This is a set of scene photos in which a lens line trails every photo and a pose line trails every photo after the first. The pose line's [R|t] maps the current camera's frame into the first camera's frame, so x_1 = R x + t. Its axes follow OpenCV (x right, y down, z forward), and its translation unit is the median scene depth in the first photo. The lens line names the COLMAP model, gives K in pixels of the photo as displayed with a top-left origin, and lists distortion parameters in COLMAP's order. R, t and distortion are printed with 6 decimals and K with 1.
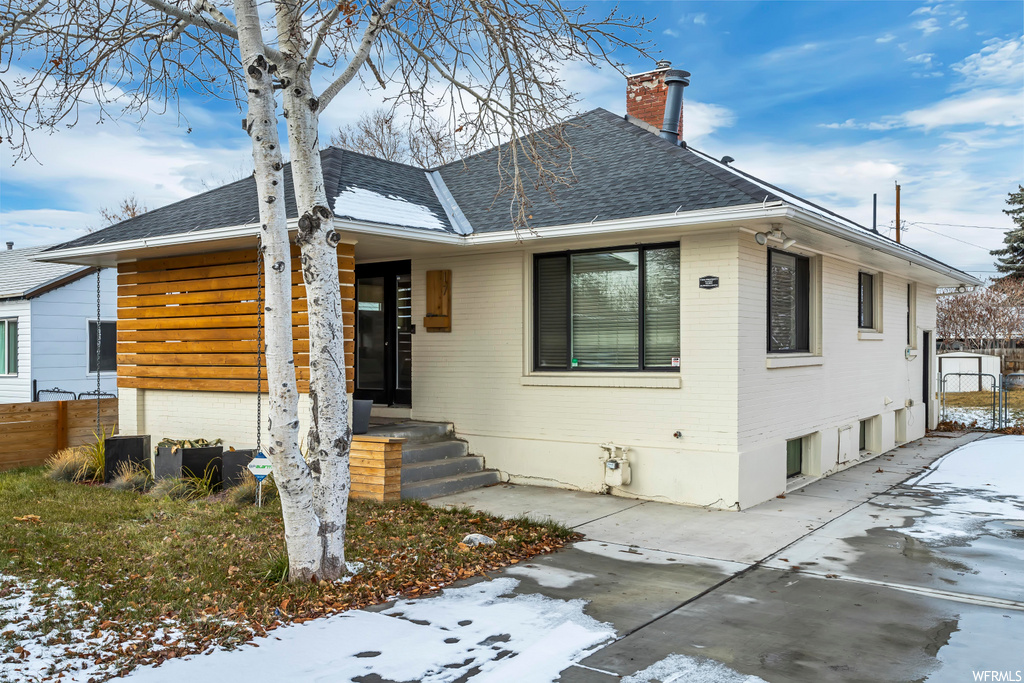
lens RADIAL K [[899.9, 0, 511.7], [0, 899.9, 344.4], [0, 0, 1]] dist [0.011588, 0.001007]
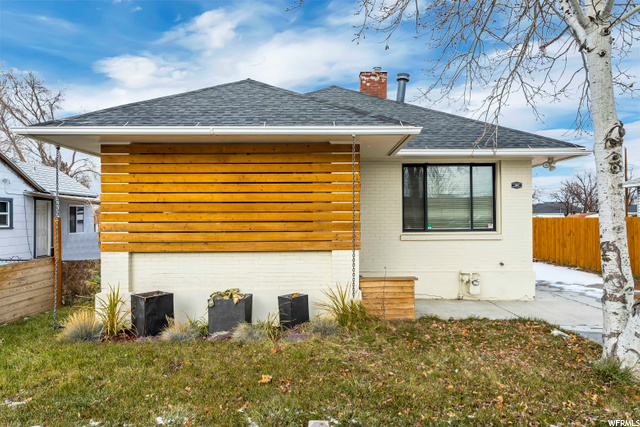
lens RADIAL K [[442.3, 0, 320.1], [0, 442.3, 214.0], [0, 0, 1]] dist [0.001248, 0.001688]
pose [[0.807608, 0.009096, 0.589650, -0.613096], [-0.003215, 0.999934, -0.011021, 0.004957], [-0.589711, 0.007004, 0.807584, 0.423323]]
